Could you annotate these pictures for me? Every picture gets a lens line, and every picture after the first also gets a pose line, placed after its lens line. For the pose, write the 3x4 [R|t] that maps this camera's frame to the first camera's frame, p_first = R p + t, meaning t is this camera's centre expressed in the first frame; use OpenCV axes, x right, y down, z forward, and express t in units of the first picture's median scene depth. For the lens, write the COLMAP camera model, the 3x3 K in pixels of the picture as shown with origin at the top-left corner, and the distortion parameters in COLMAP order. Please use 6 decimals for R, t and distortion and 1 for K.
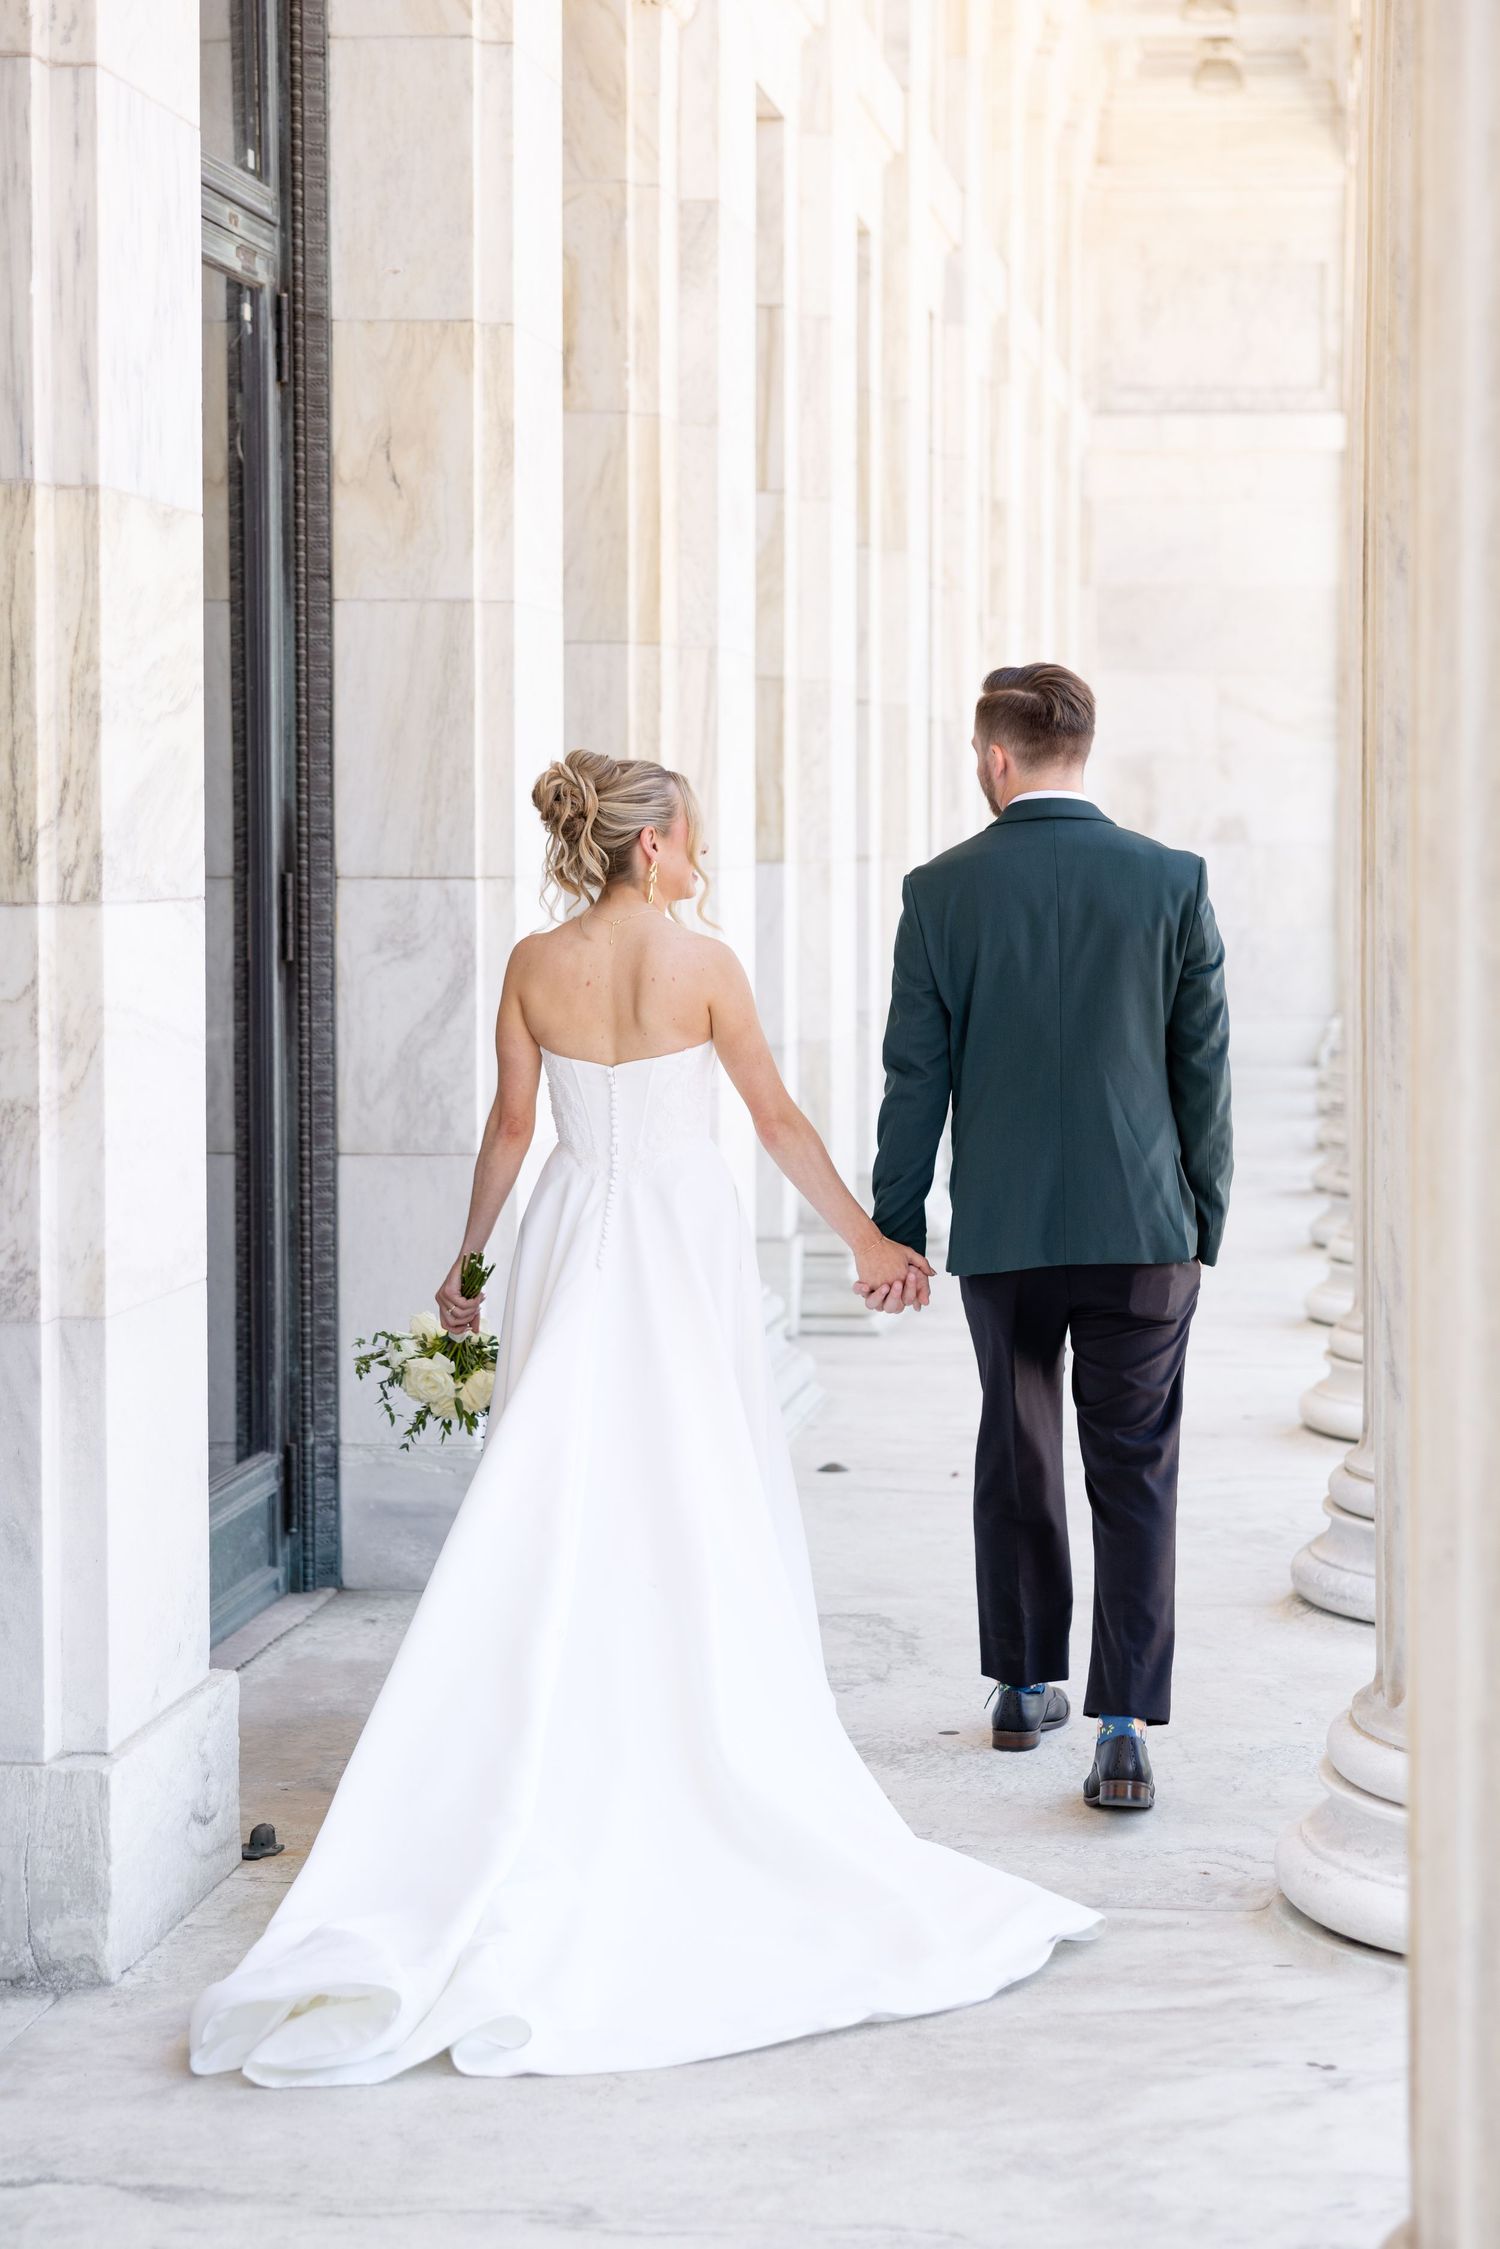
lens RADIAL K [[3543.7, 0, 751.1], [0, 3543.7, 1124.3], [0, 0, 1]] dist [-0.027545, 0.000000]
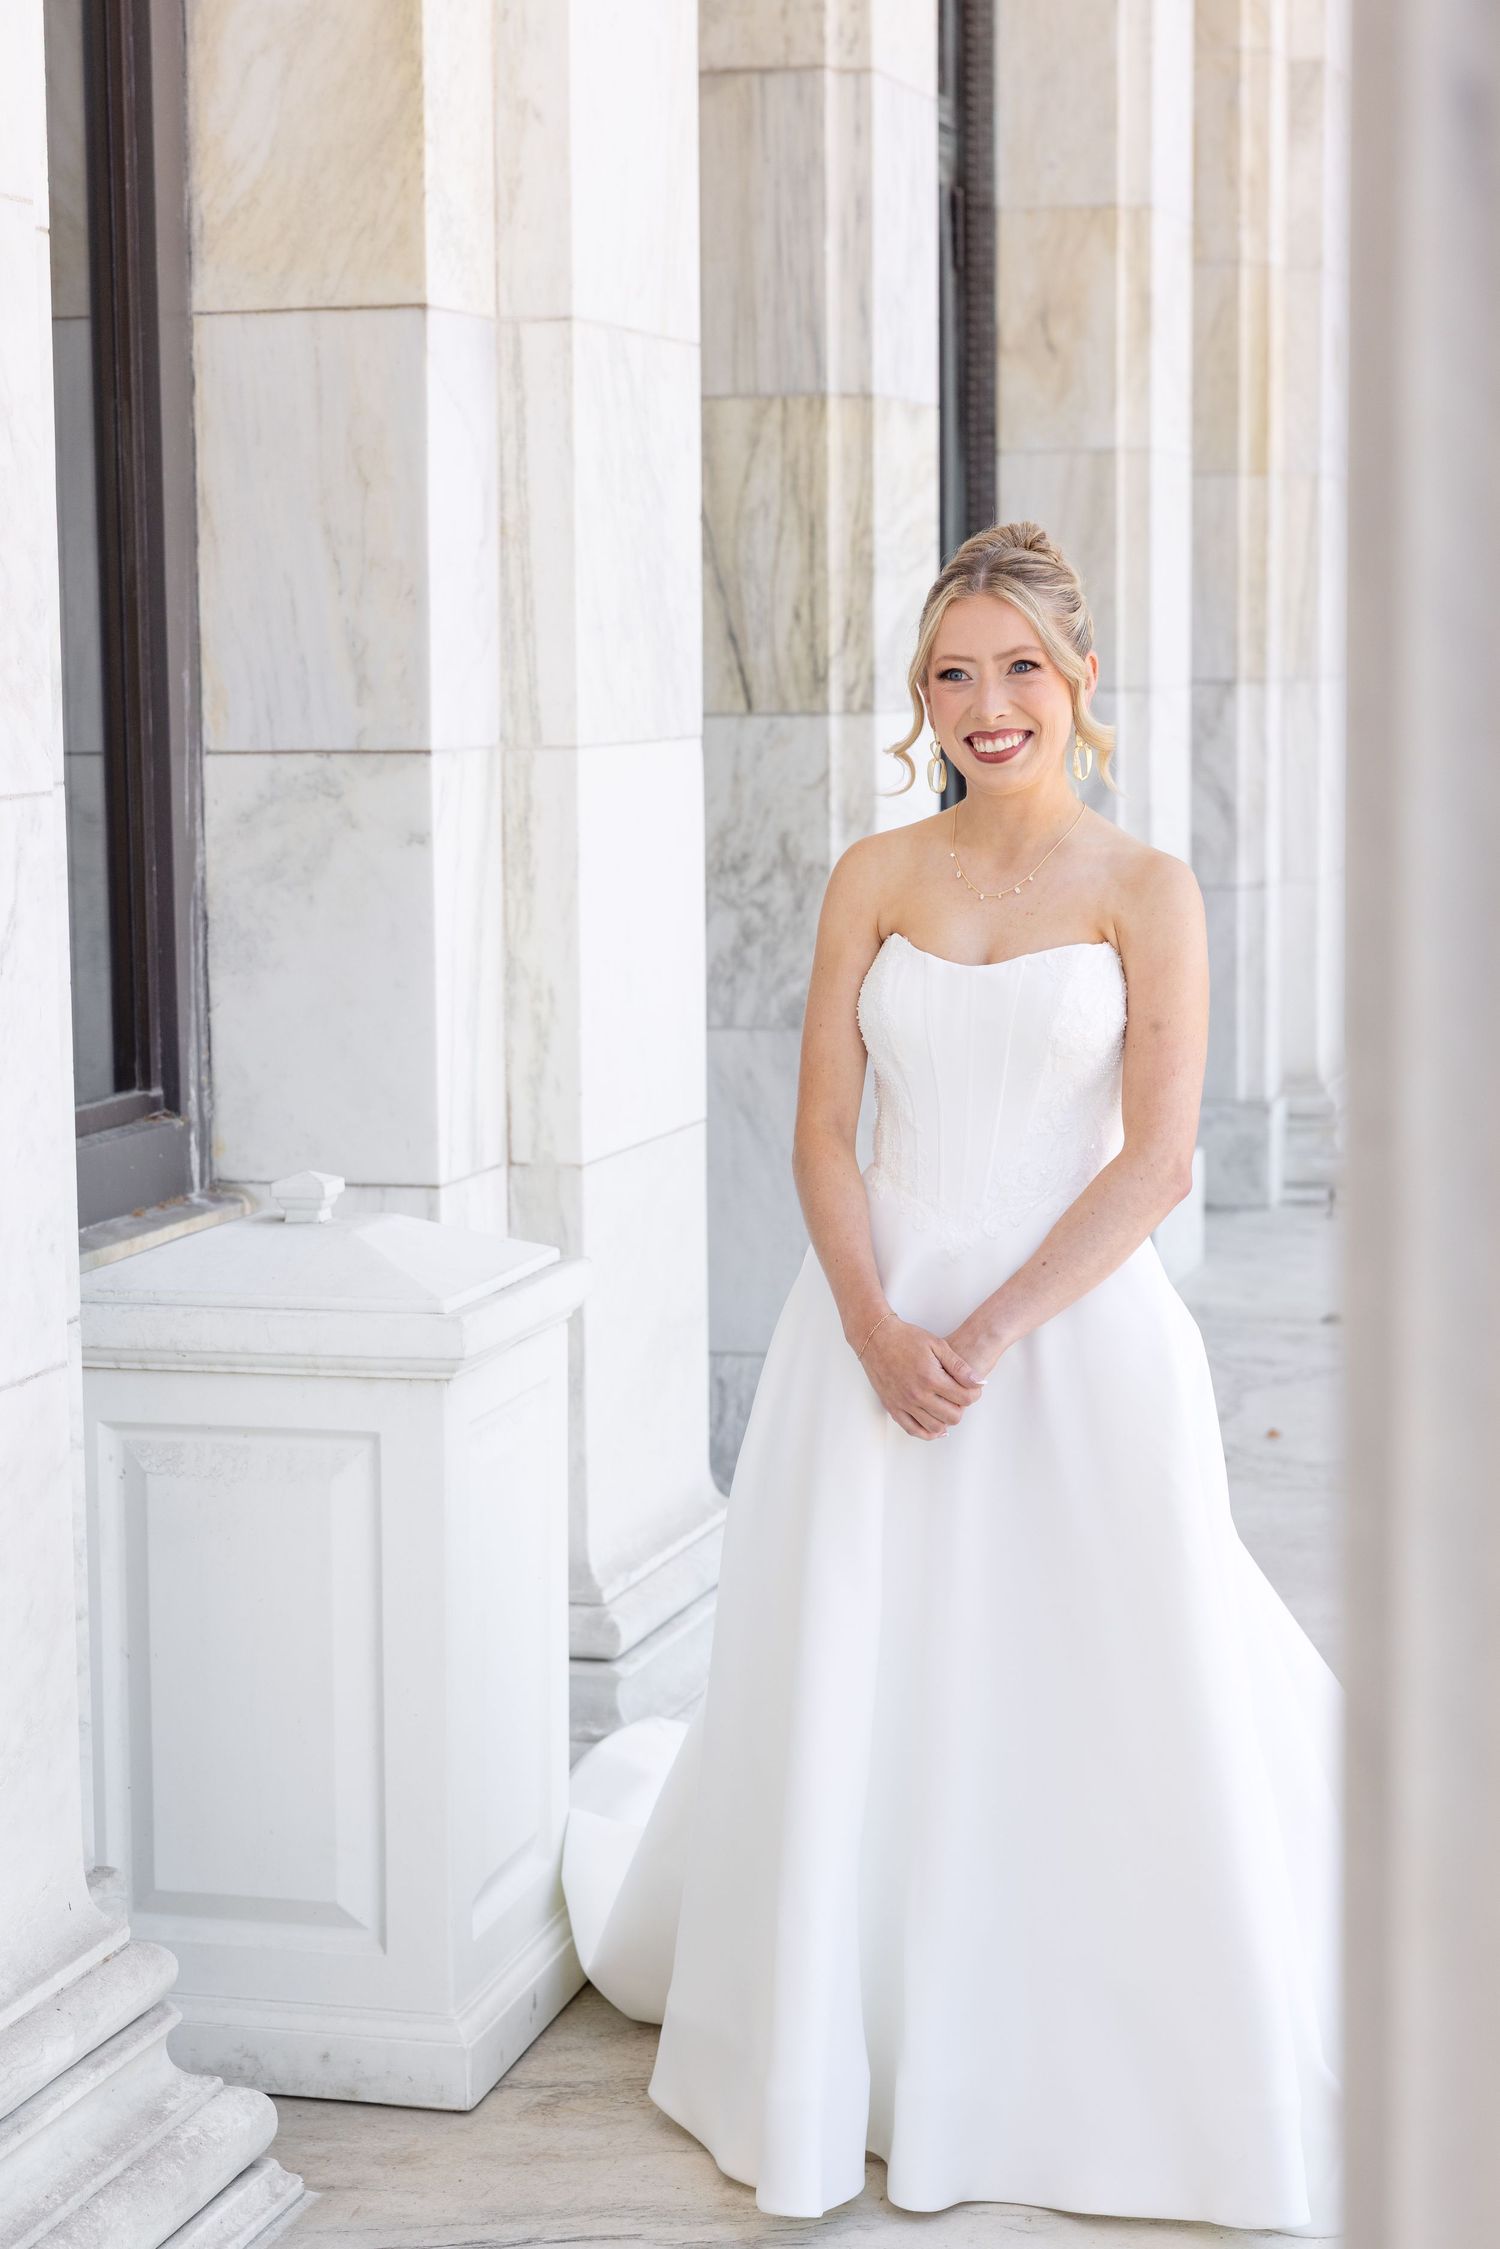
lens RADIAL K [[3951.2, 0, 746.8], [0, 3951.2, 1123.2], [0, 0, 1]] dist [0.071780, 0.000000]
pose [[0.989794, 0.001355, -0.142502, -0.019229], [0.004152, 0.999256, 0.038335, 0.032235], [0.142448, -0.038536, 0.989052, -0.449267]]
